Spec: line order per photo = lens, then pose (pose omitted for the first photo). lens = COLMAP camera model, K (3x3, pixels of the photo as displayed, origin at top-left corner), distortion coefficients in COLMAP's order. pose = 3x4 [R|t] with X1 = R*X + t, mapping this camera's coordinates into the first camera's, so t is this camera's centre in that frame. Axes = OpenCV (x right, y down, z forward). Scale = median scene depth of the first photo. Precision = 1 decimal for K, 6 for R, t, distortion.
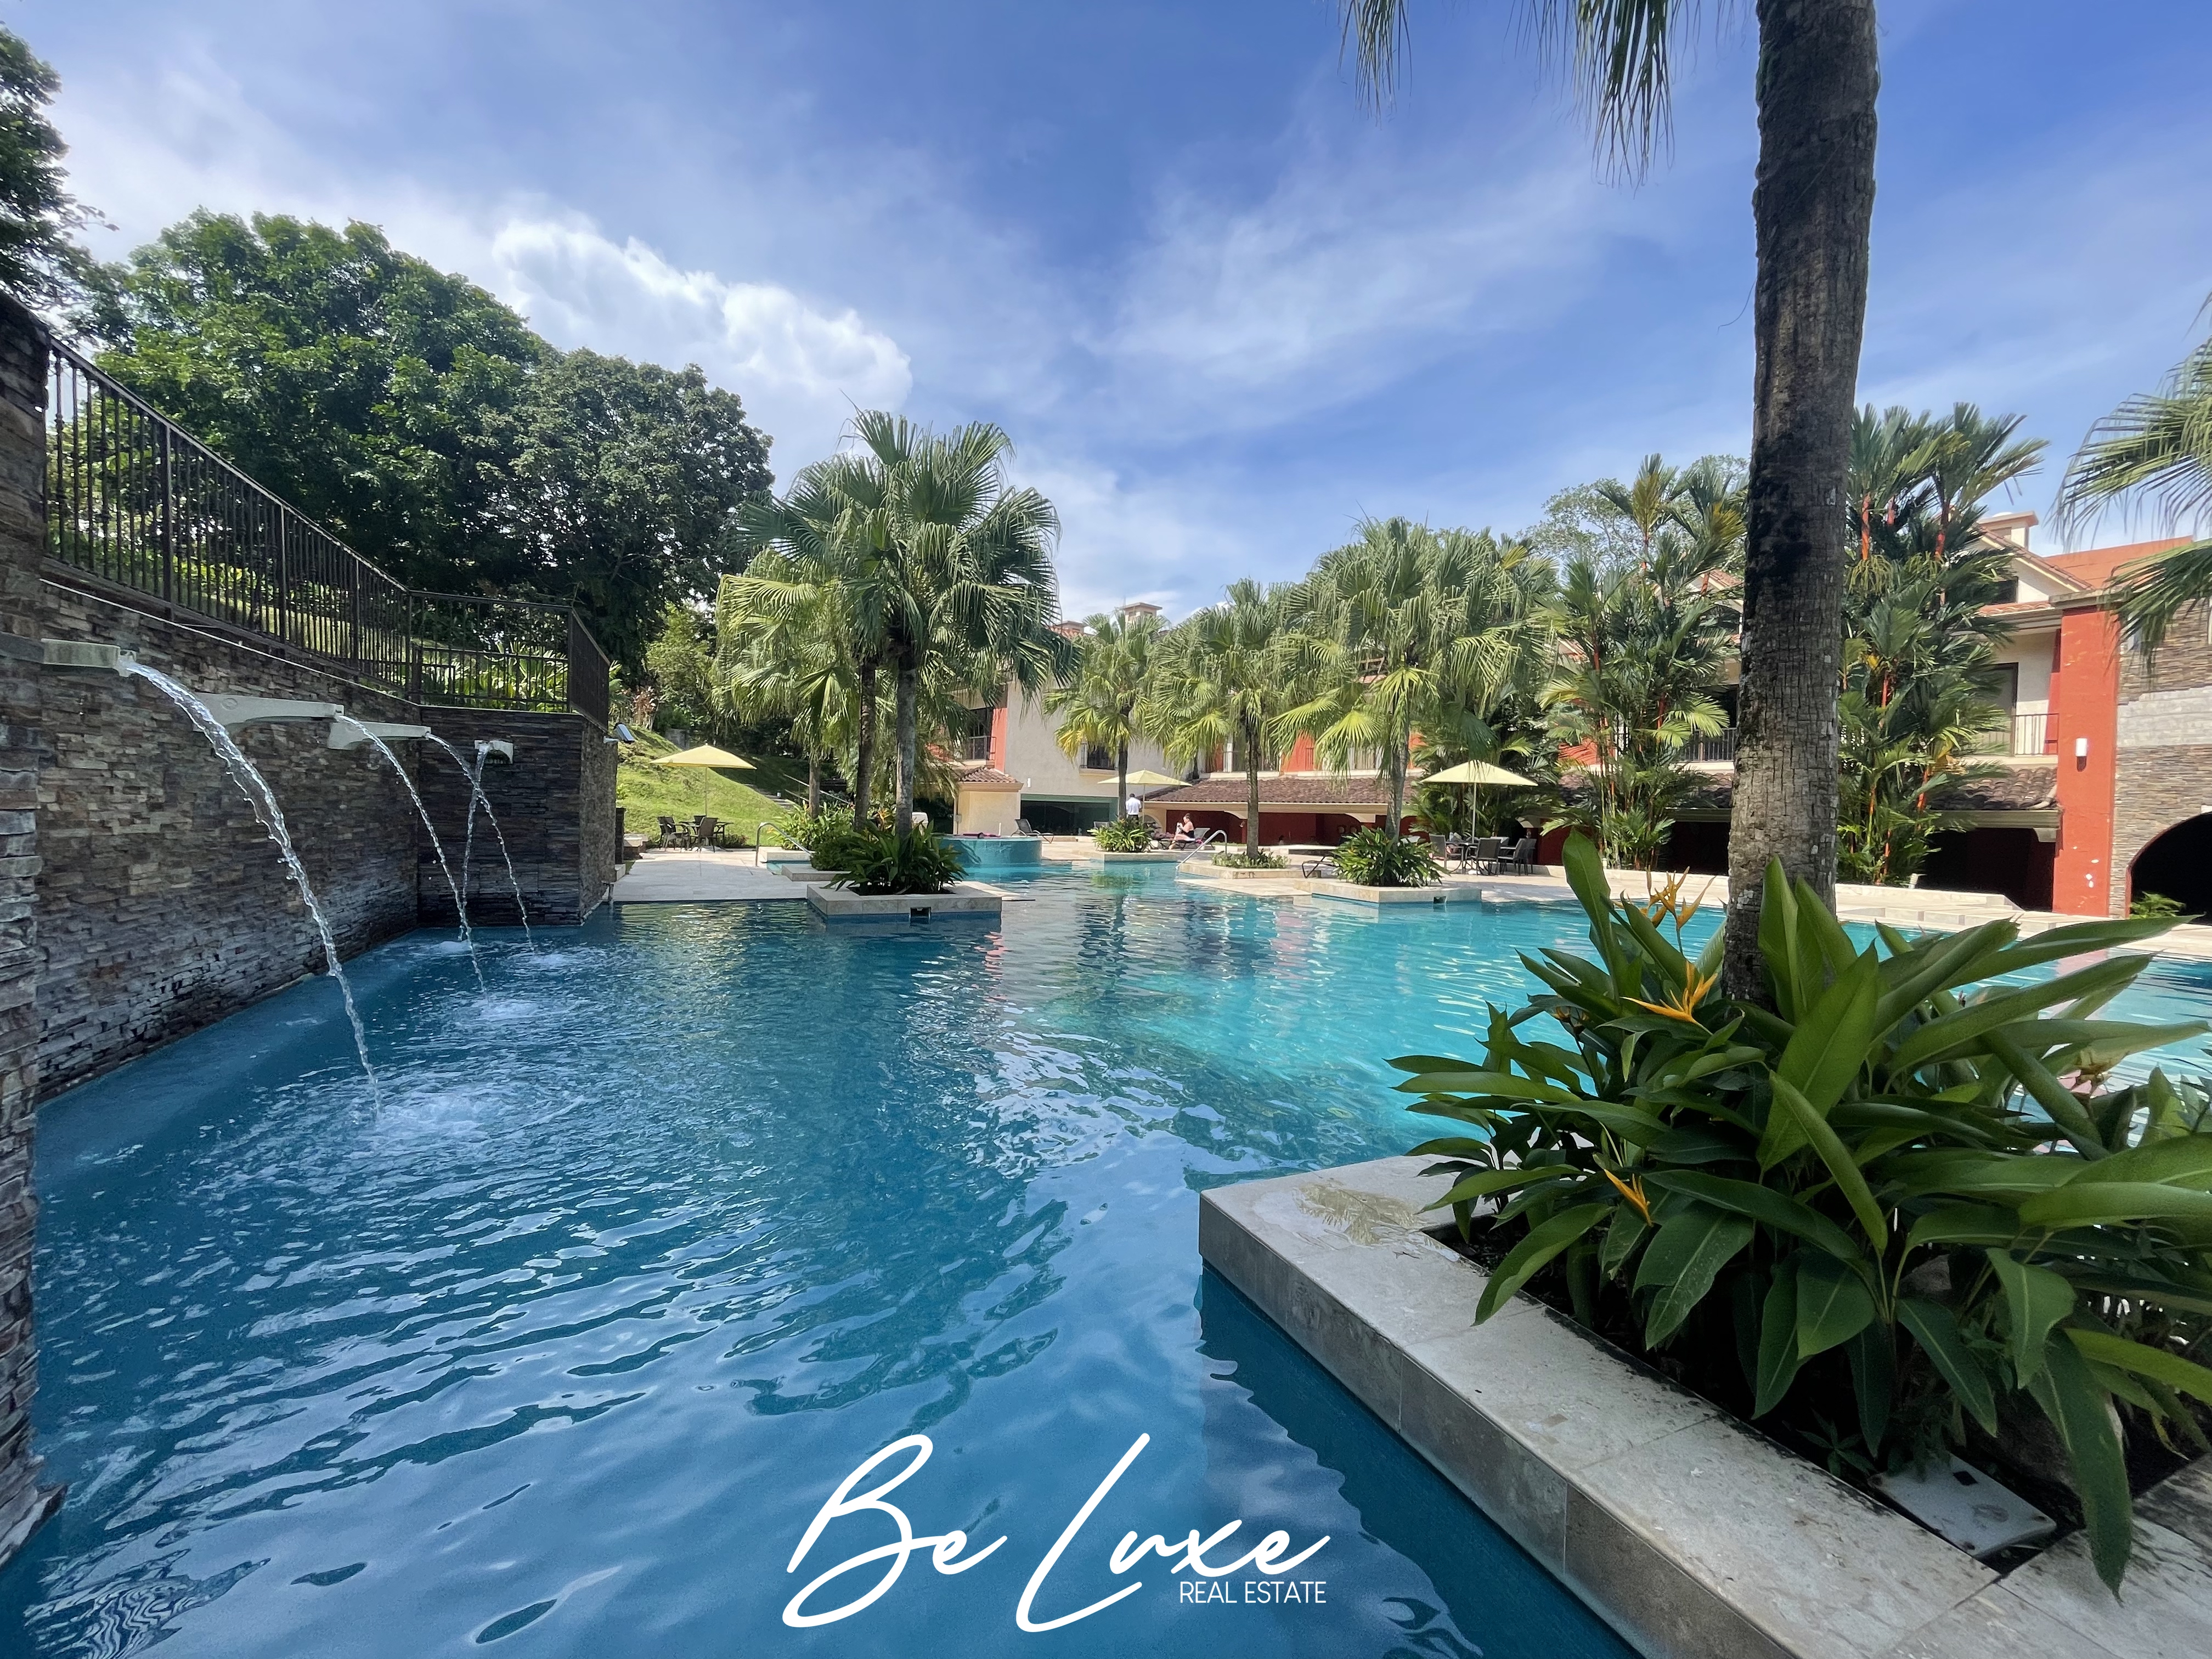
lens RADIAL K [[891.1, 0, 1100.4], [0, 891.1, 834.2], [0, 0, 1]] dist [0.001199, 0.000095]
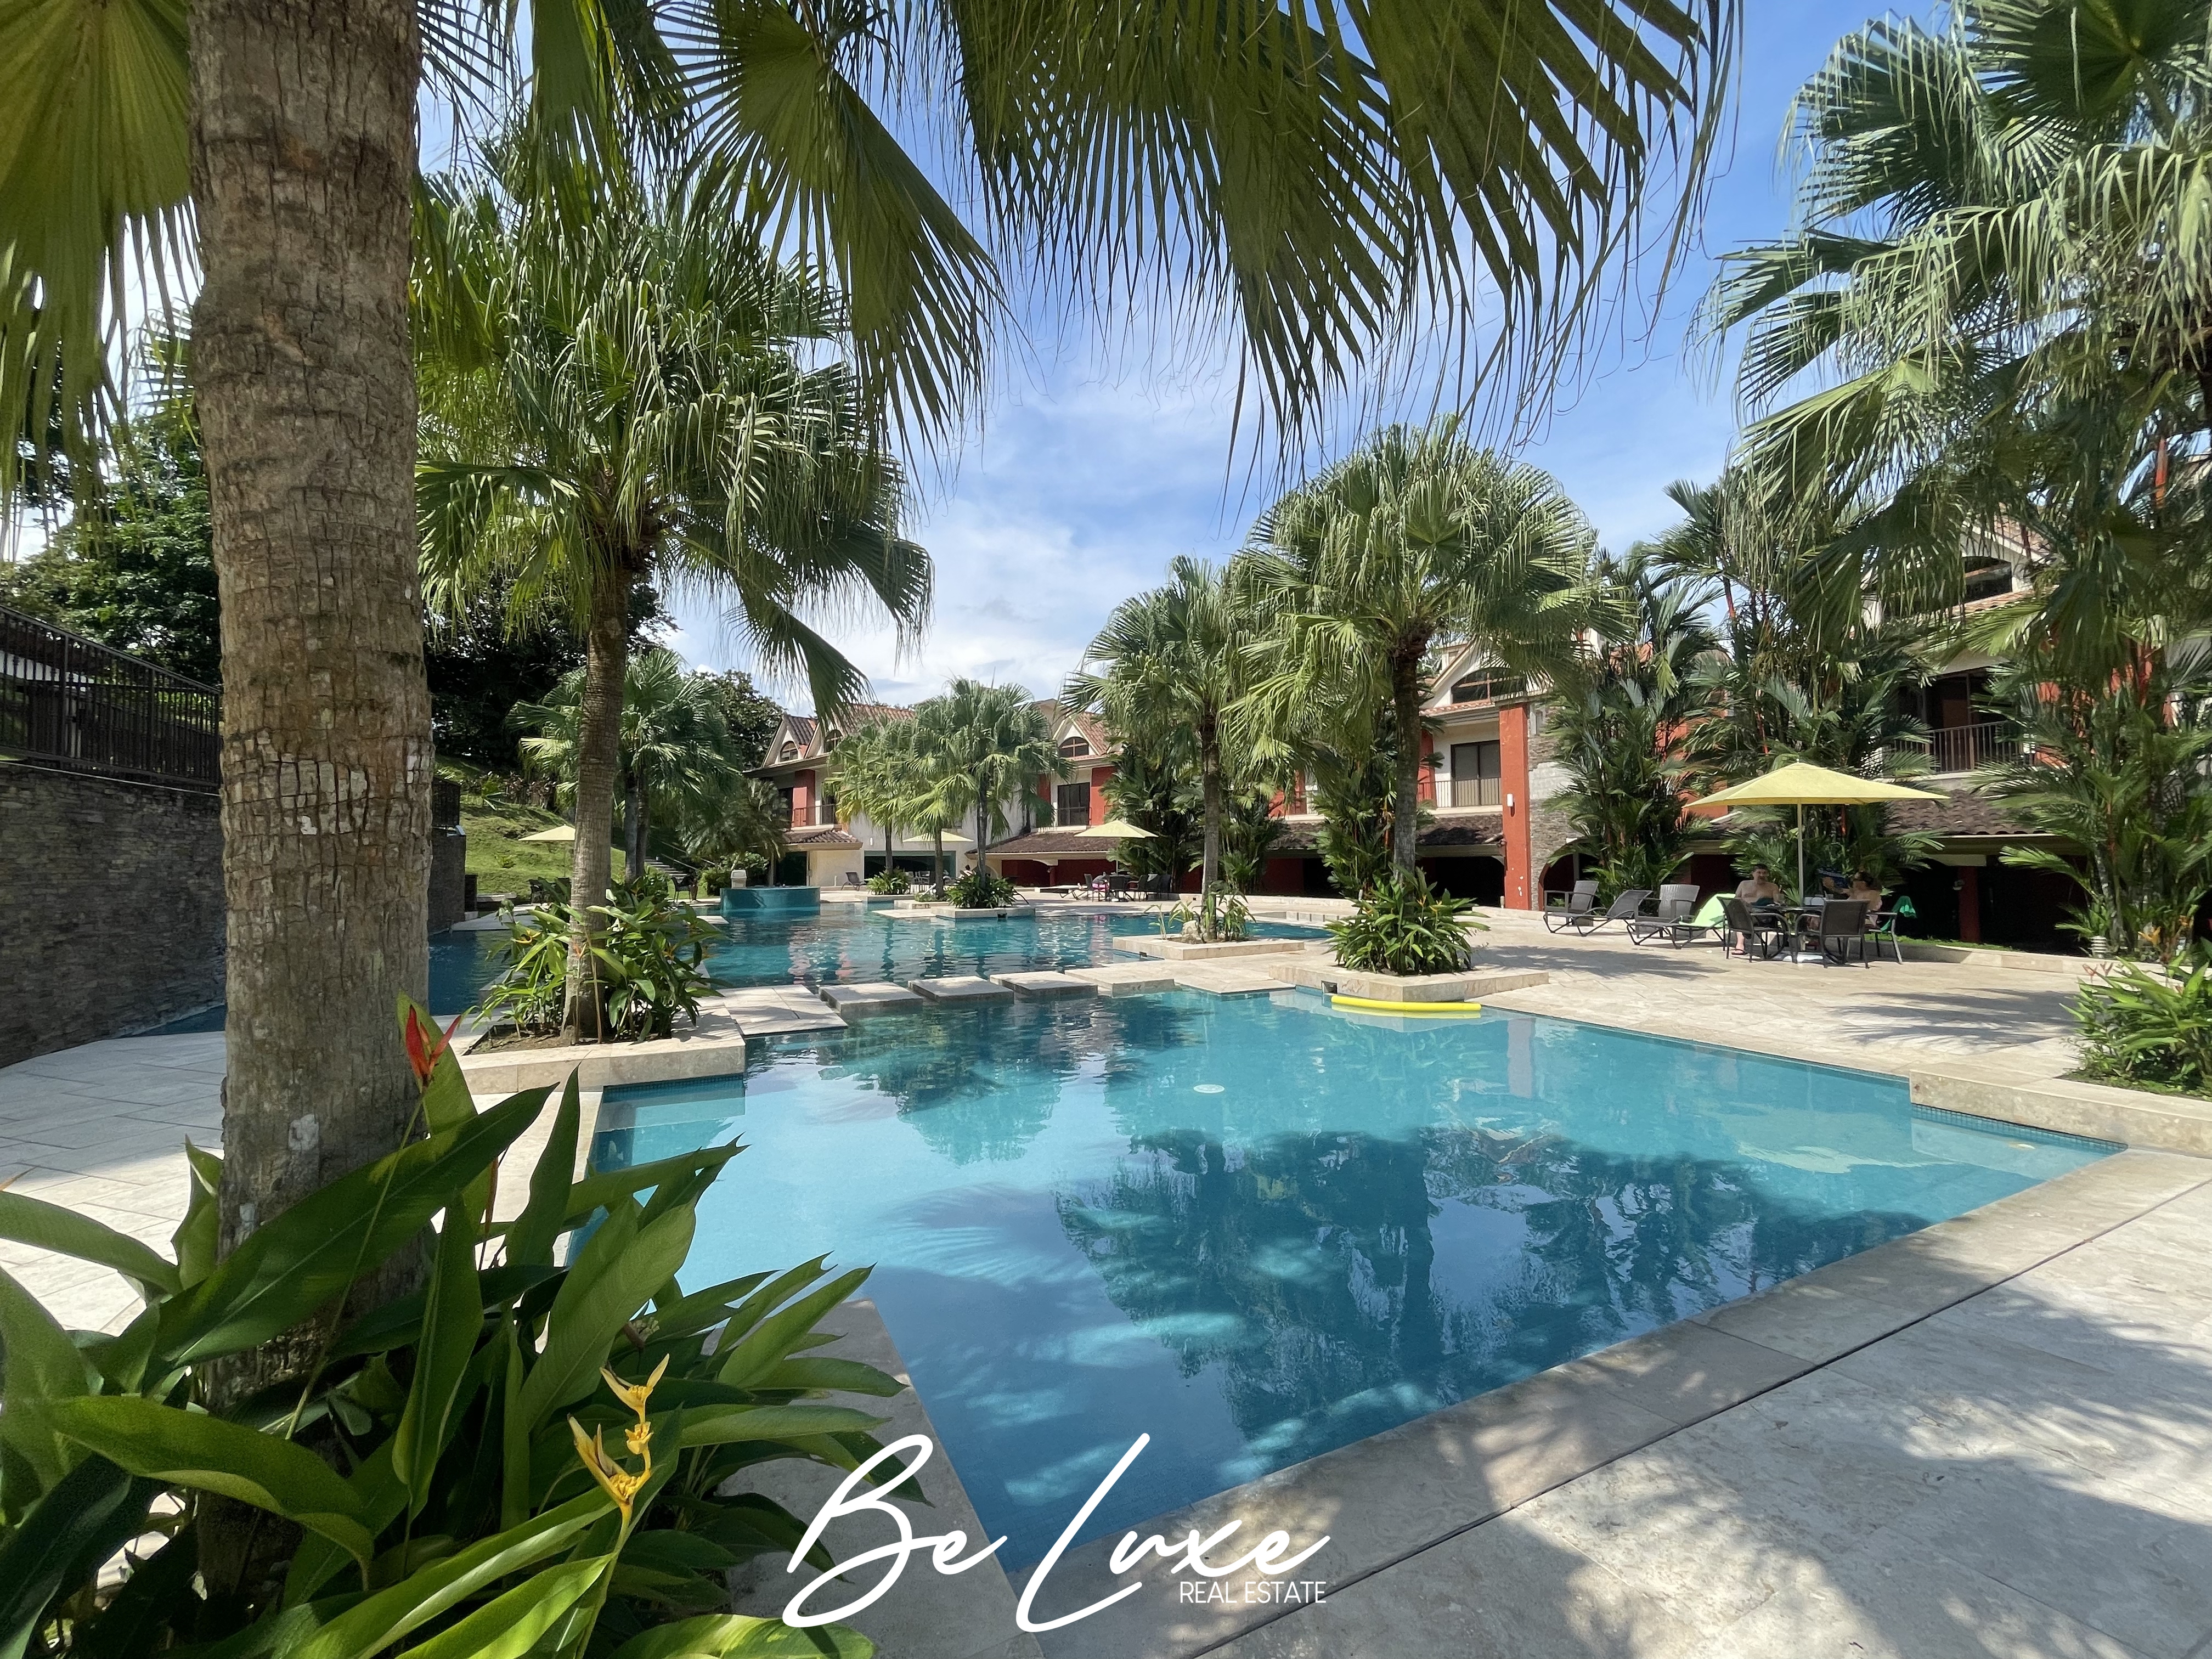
lens RADIAL K [[891.1, 0, 1109.7], [0, 891.1, 834.2], [0, 0, 1]] dist [0.001199, 0.000095]
pose [[0.998418, -0.031718, 0.046427, 0.308179], [0.034152, 0.998031, -0.052604, 0.011861], [-0.044667, 0.054106, 0.997536, -0.367845]]
